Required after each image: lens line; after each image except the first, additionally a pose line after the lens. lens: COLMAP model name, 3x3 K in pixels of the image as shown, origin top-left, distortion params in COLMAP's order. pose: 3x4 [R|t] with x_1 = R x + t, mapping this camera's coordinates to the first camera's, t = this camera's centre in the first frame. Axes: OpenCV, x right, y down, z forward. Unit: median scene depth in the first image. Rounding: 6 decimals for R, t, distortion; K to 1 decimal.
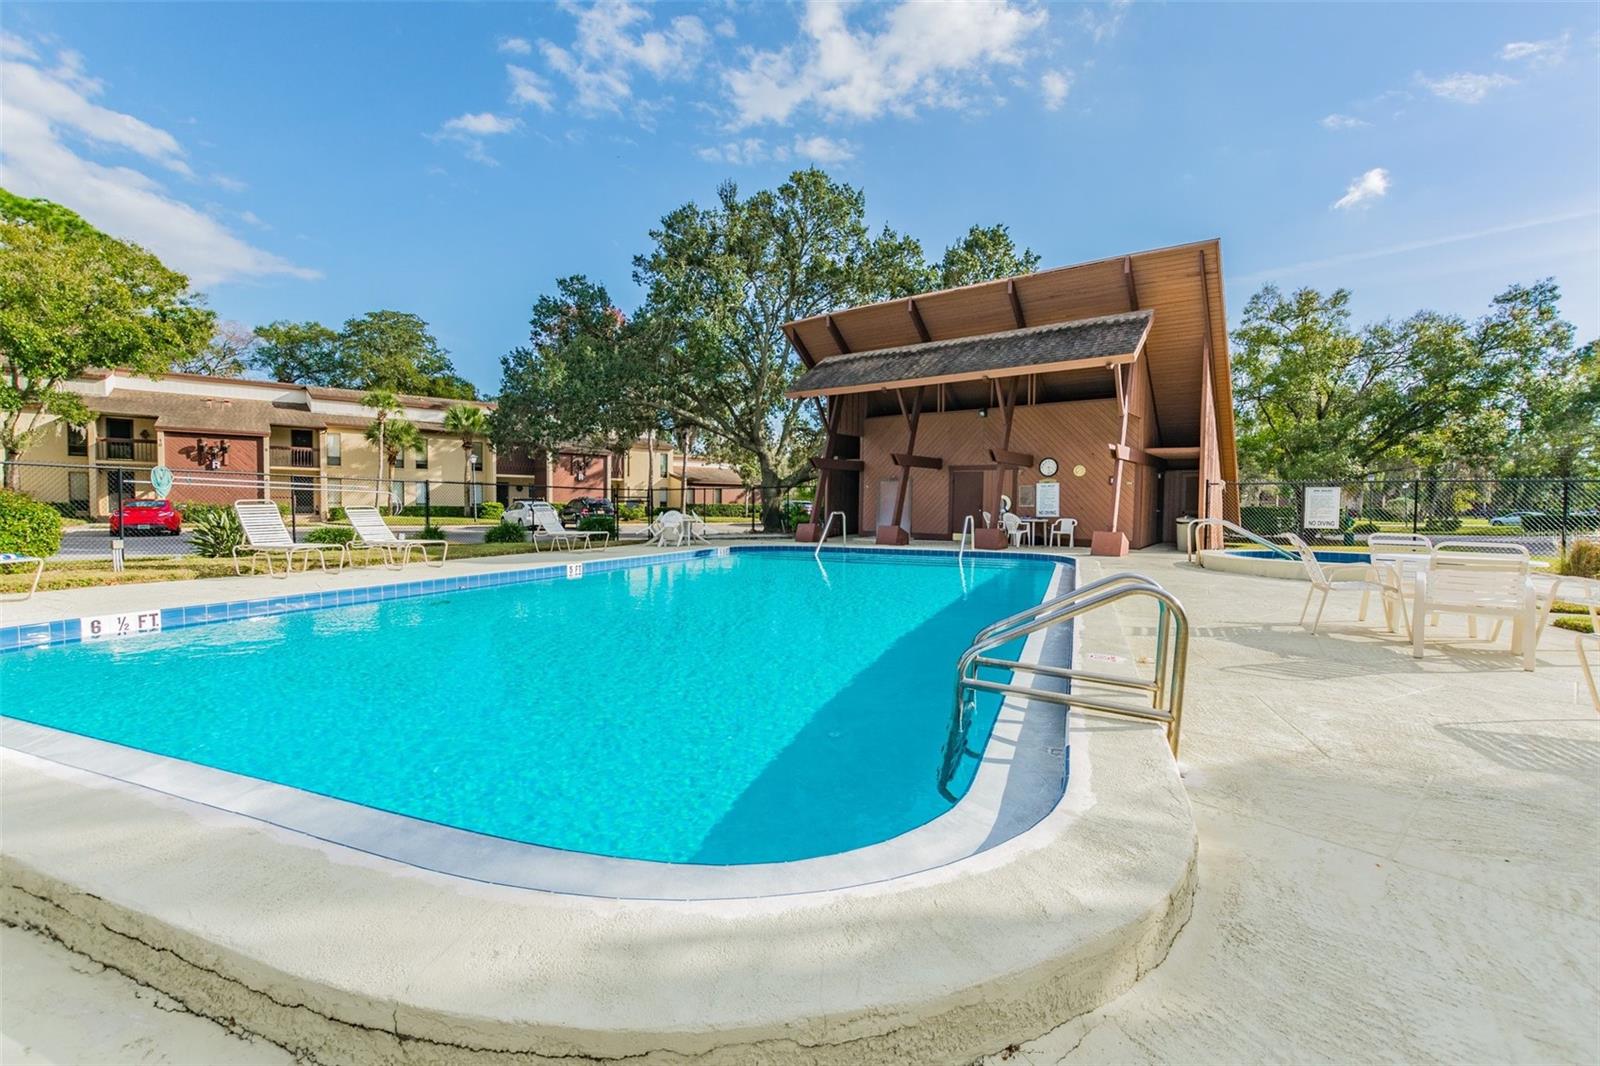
lens RADIAL K [[687.9, 0, 787.1], [0, 687.9, 525.5], [0, 0, 1]] dist [0.000786, -0.000201]
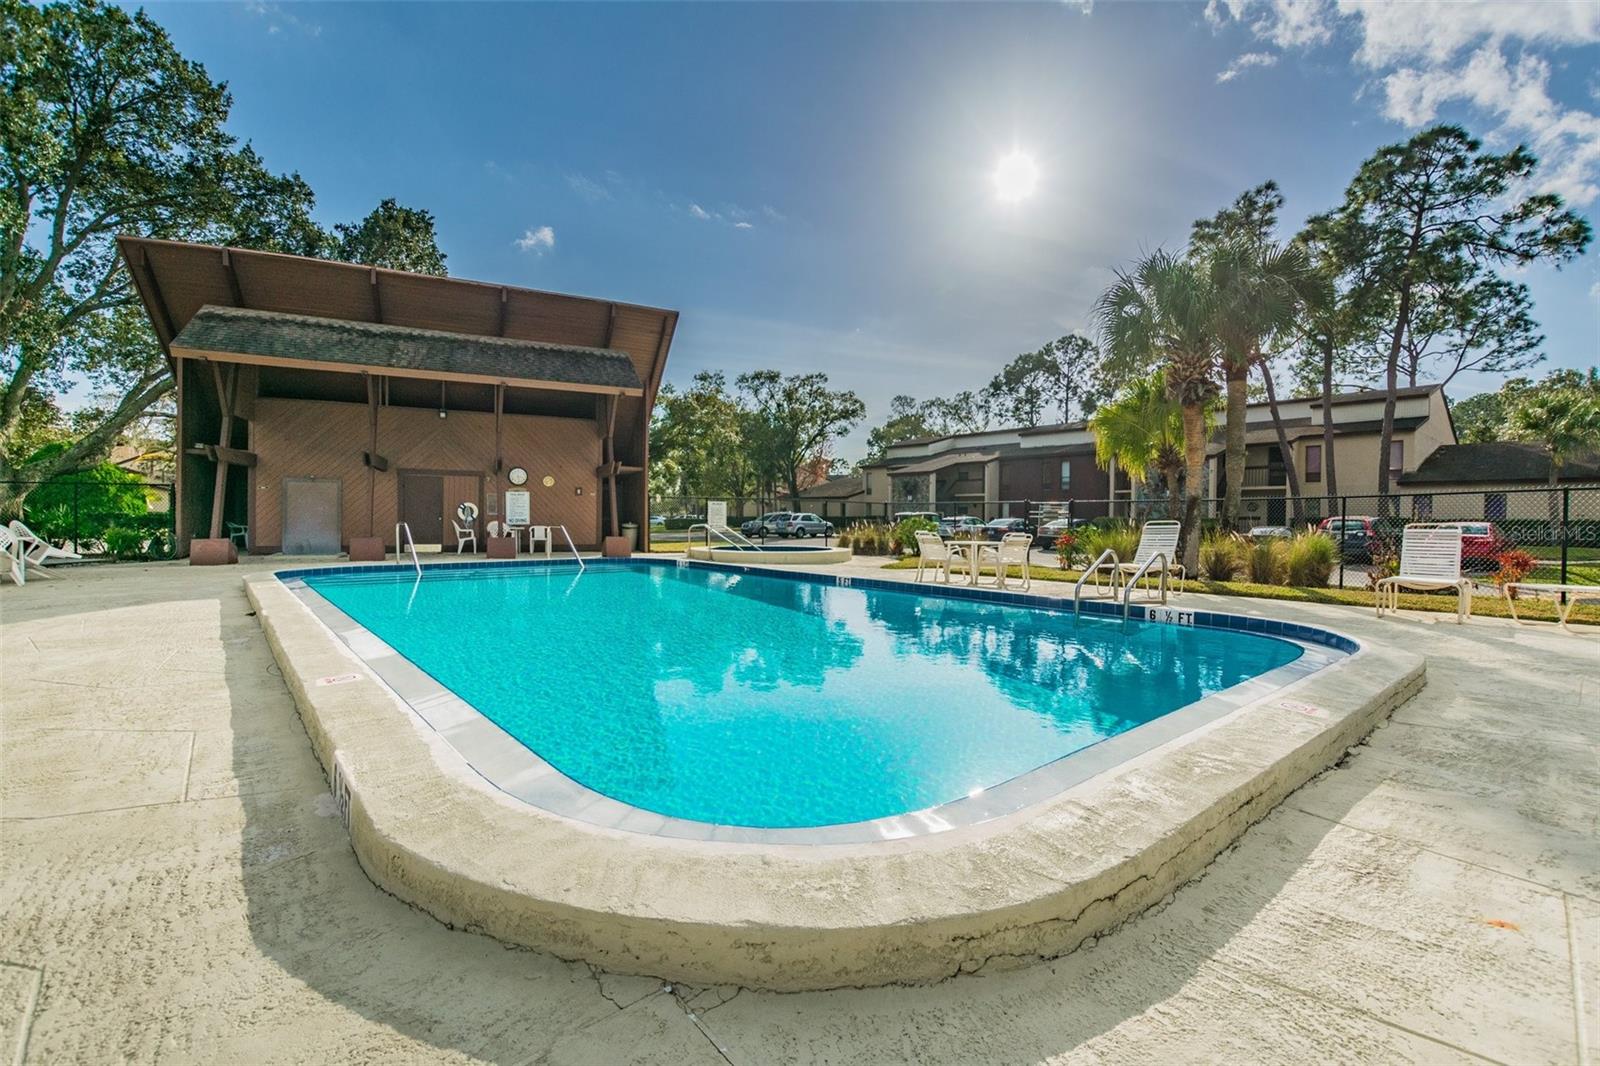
lens RADIAL K [[687.9, 0, 787.1], [0, 687.9, 525.5], [0, 0, 1]] dist [0.000786, -0.000201]
pose [[0.460509, -0.014657, 0.887534, -0.326777], [0.023509, 0.999714, 0.004311, -0.005725], [-0.887344, 0.018880, 0.460722, 0.154932]]
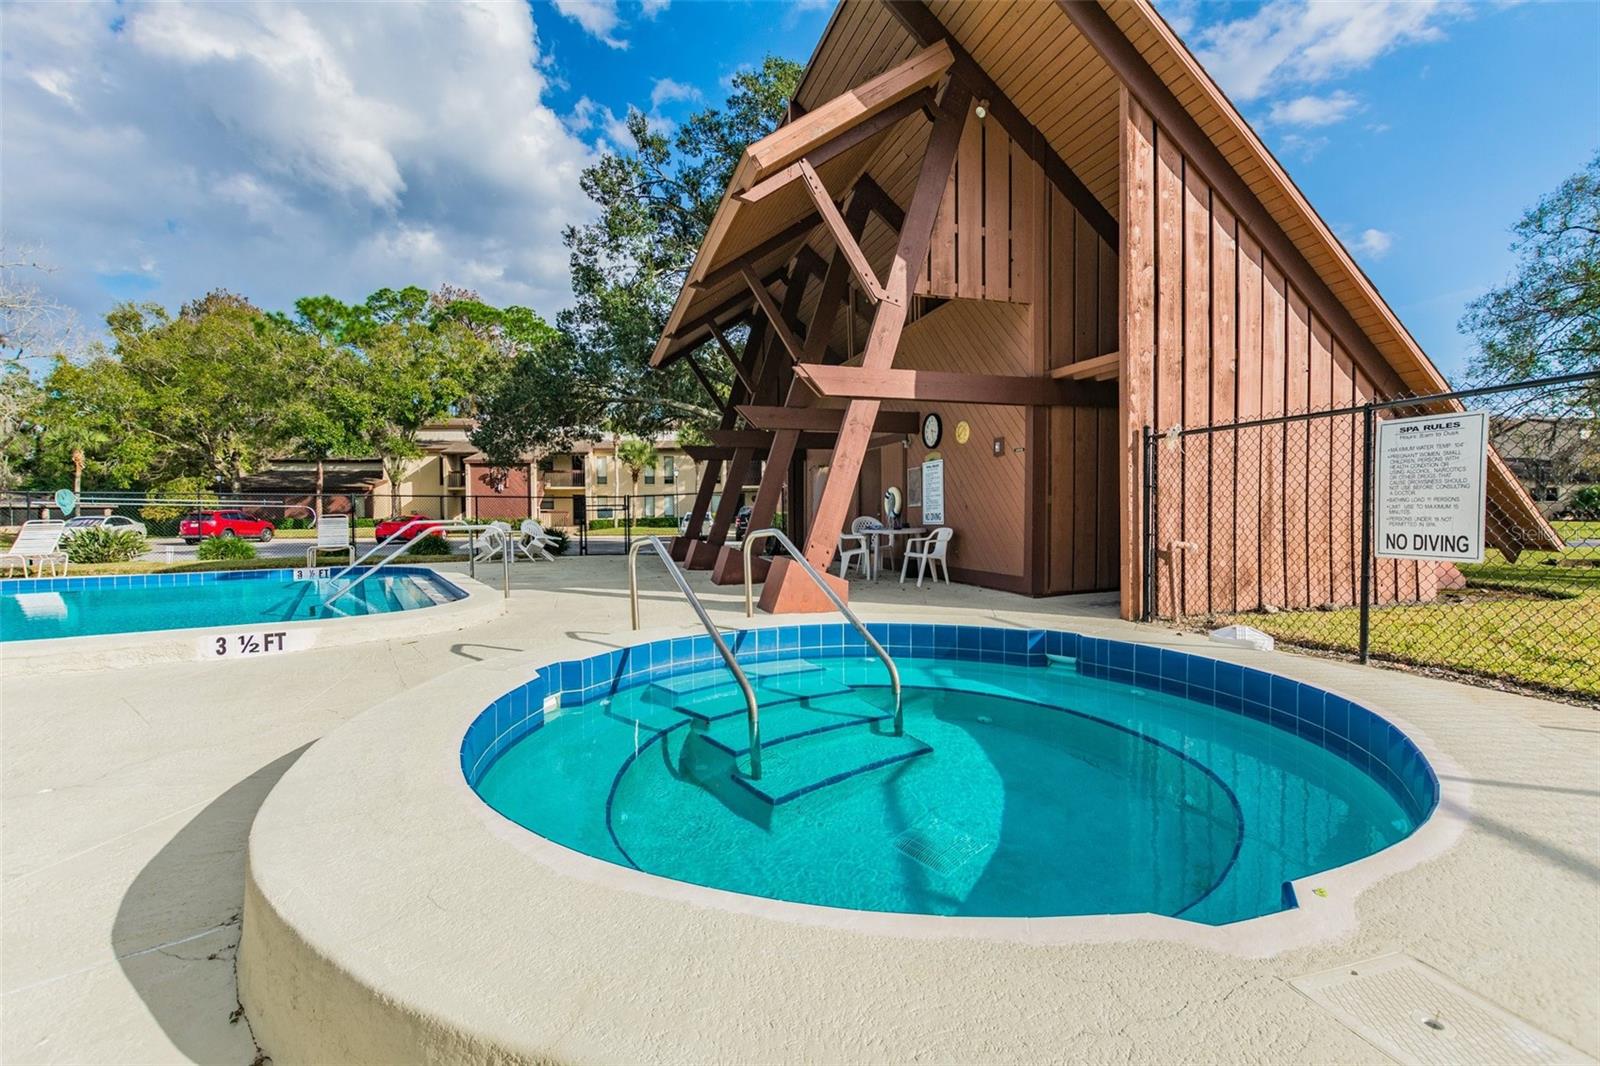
lens RADIAL K [[687.9, 0, 787.1], [0, 687.9, 525.5], [0, 0, 1]] dist [0.000786, -0.000201]
pose [[0.824119, -0.007112, -0.566372, 0.544606], [-0.000438, 0.999913, -0.013193, -0.004827], [0.566416, 0.011121, 0.824044, 0.465976]]
